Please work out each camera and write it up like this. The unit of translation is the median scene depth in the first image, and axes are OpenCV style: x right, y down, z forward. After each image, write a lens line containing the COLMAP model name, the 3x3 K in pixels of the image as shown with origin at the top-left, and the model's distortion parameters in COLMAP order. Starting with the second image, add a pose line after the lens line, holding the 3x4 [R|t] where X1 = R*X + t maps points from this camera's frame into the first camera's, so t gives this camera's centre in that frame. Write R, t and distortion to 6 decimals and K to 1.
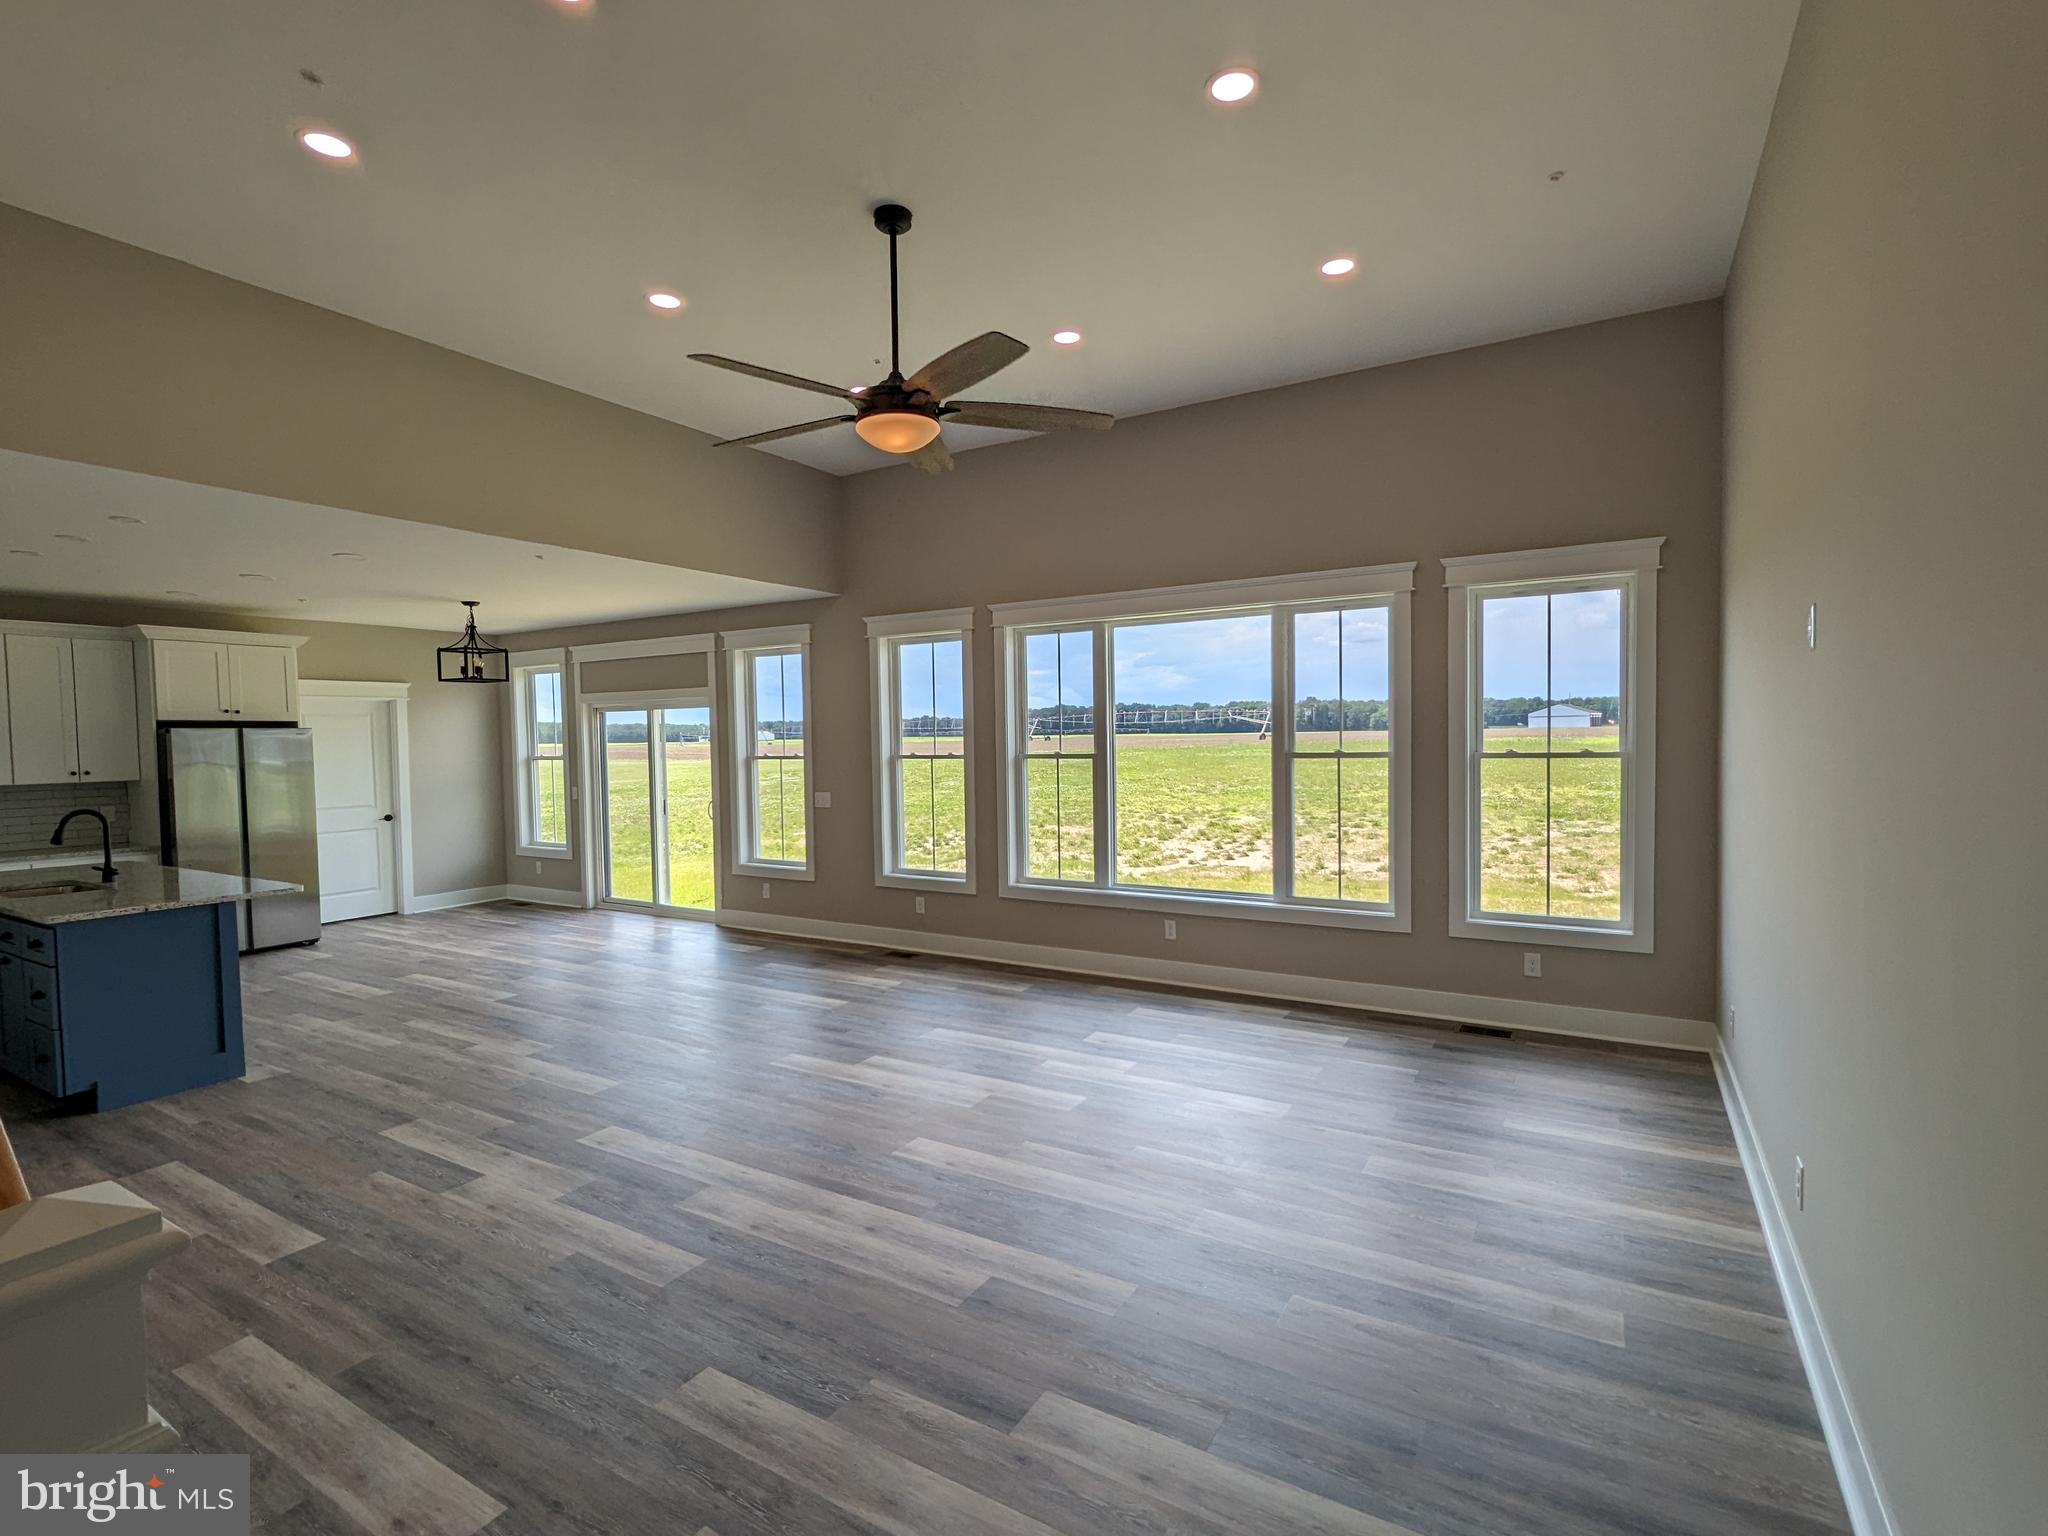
lens RADIAL K [[966.4, 0, 1024.7], [0, 966.4, 774.5], [0, 0, 1]] dist [0.000013, -0.001403]
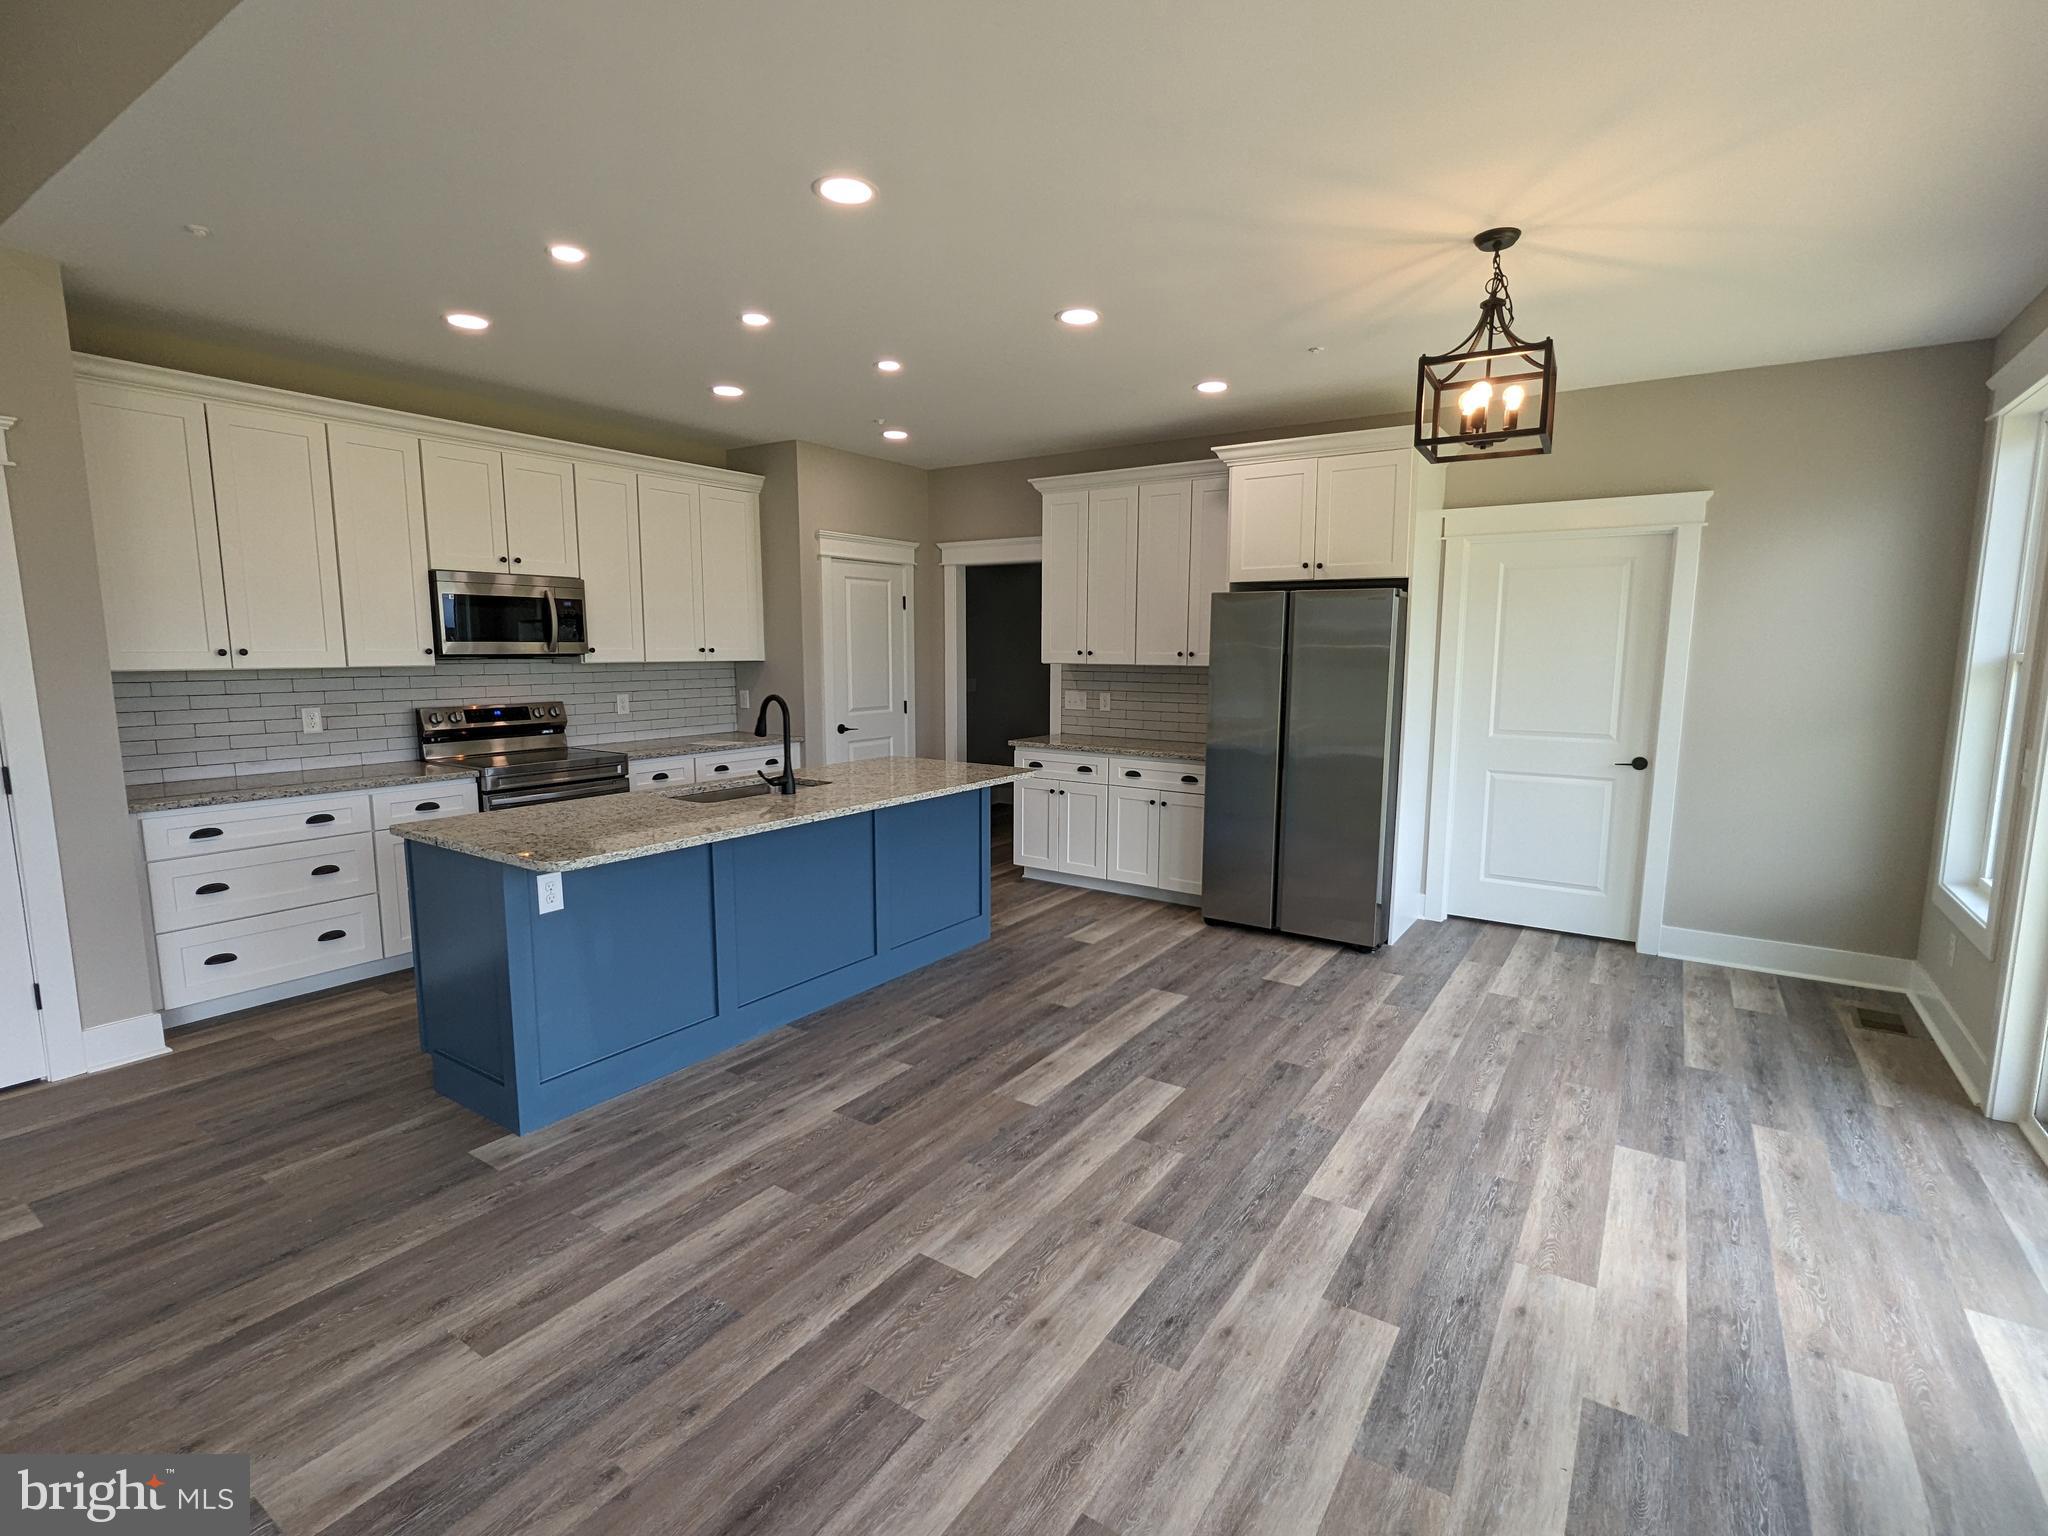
lens RADIAL K [[966.4, 0, 1024.7], [0, 966.4, 774.5], [0, 0, 1]] dist [0.000013, -0.001403]
pose [[-0.049104, 0.148918, -0.987630, -0.229586], [-0.043440, 0.987568, 0.151068, -0.024744], [0.997849, 0.050321, -0.042025, 1.262856]]
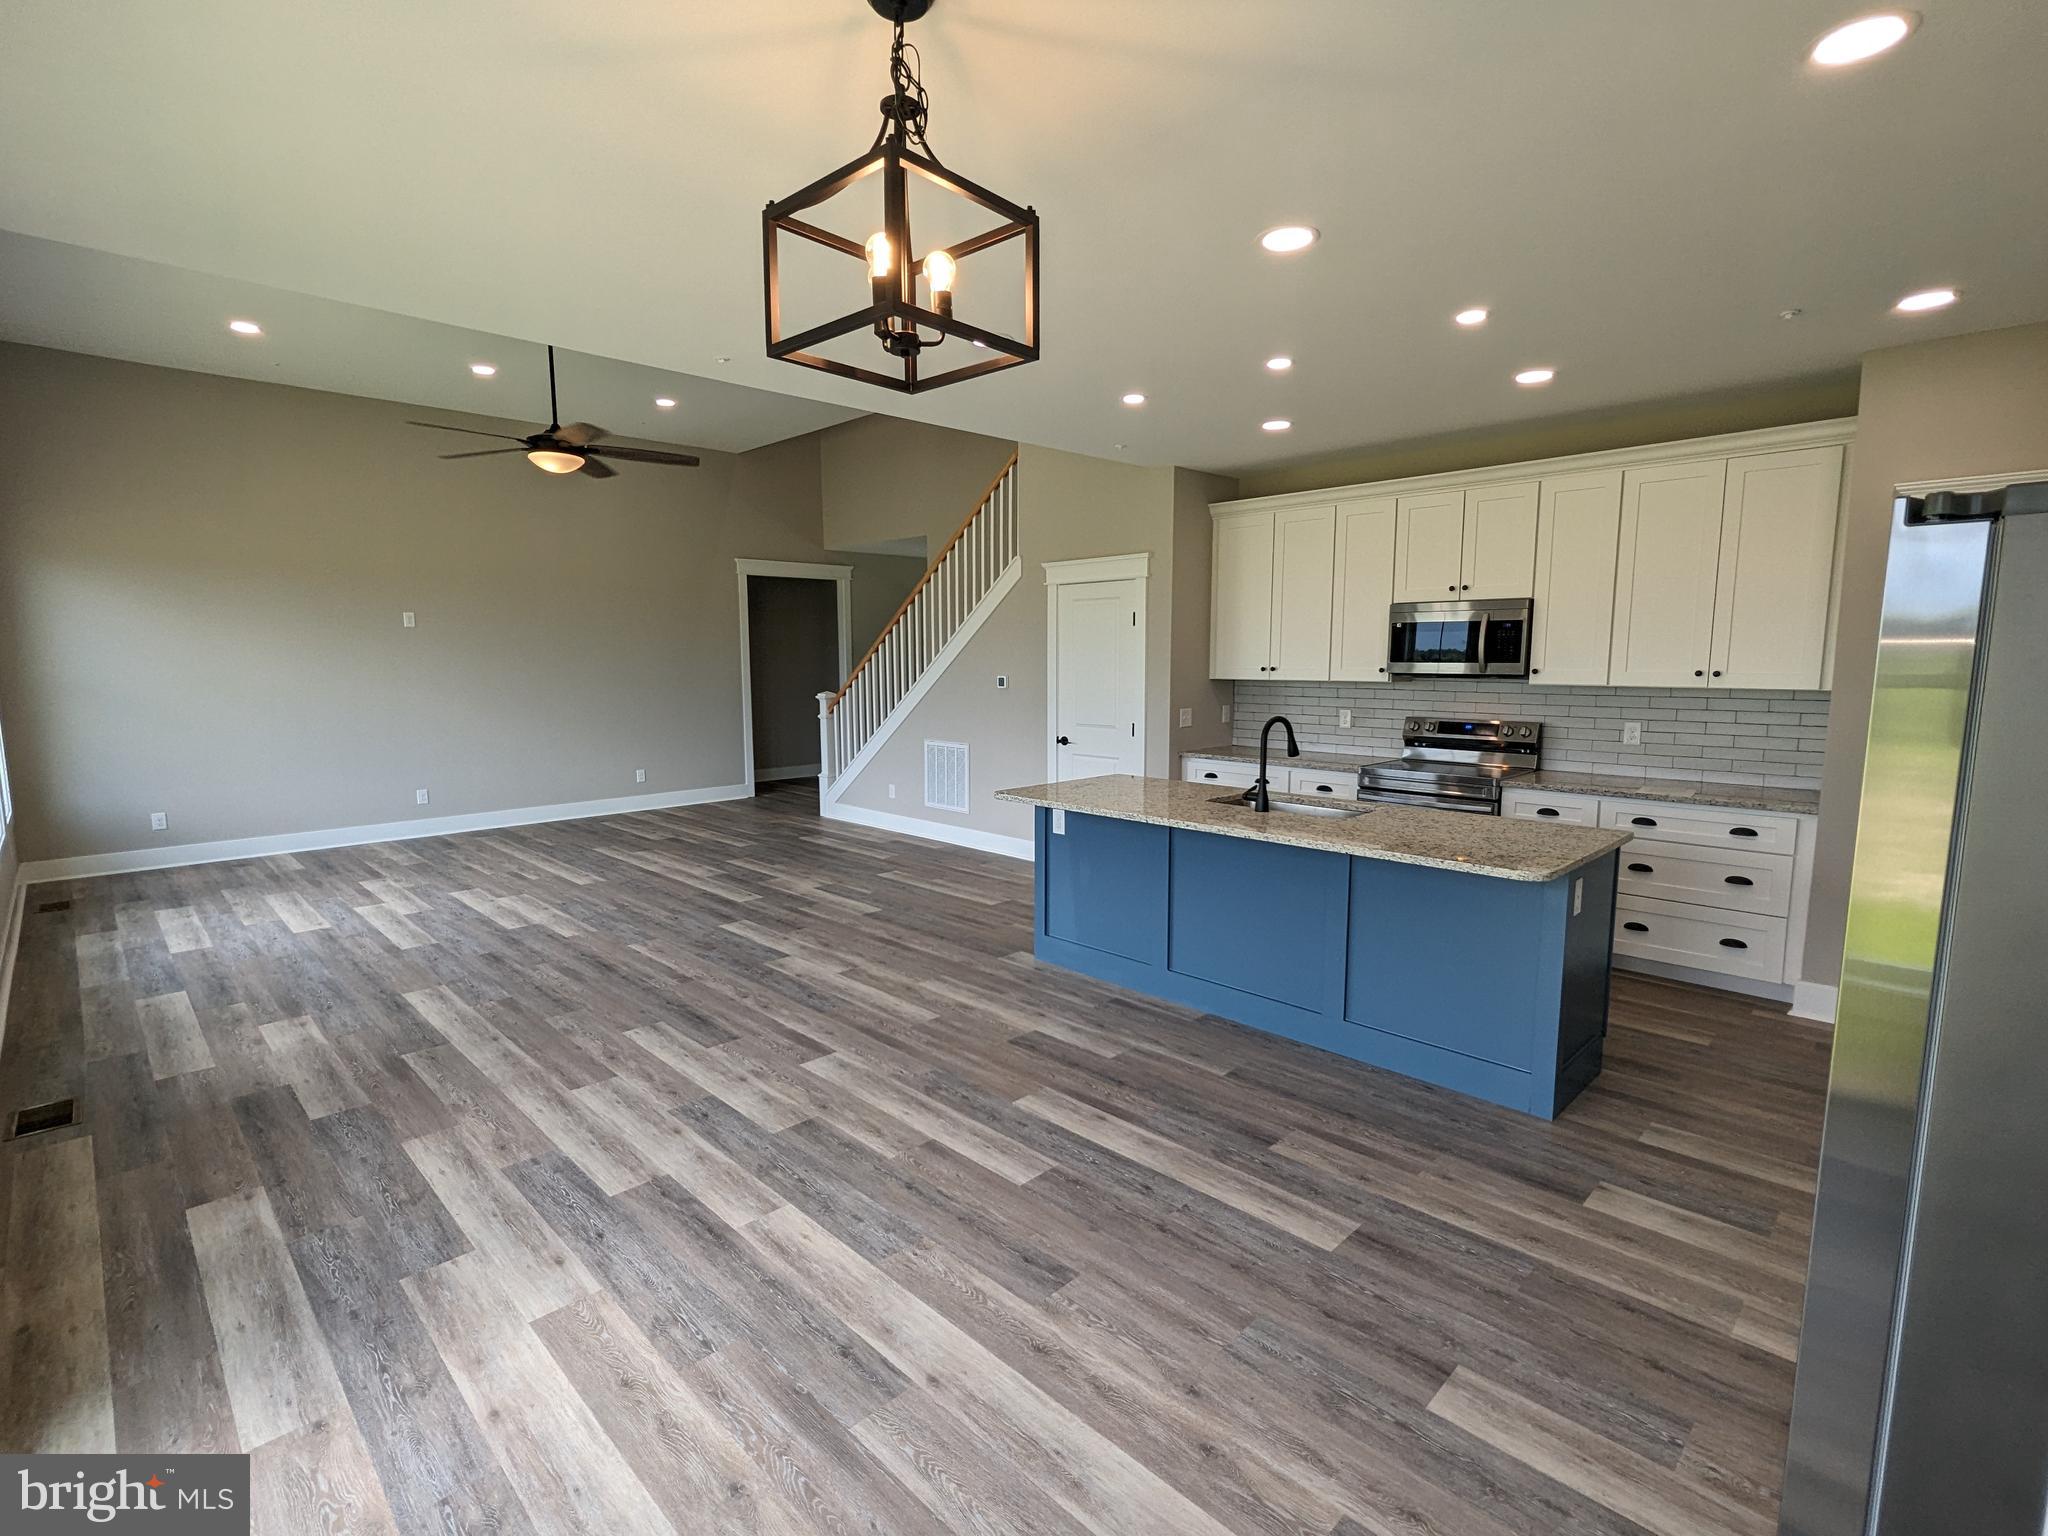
lens RADIAL K [[963.0, 0, 1026.5], [0, 963.0, 778.0], [0, 0, 1]] dist [0.004544, 0.000744]
pose [[-0.970817, -0.012551, 0.239495, -0.987480], [0.028473, 0.985535, 0.167064, -0.053678], [-0.238127, 0.169008, -0.956416, 1.859567]]
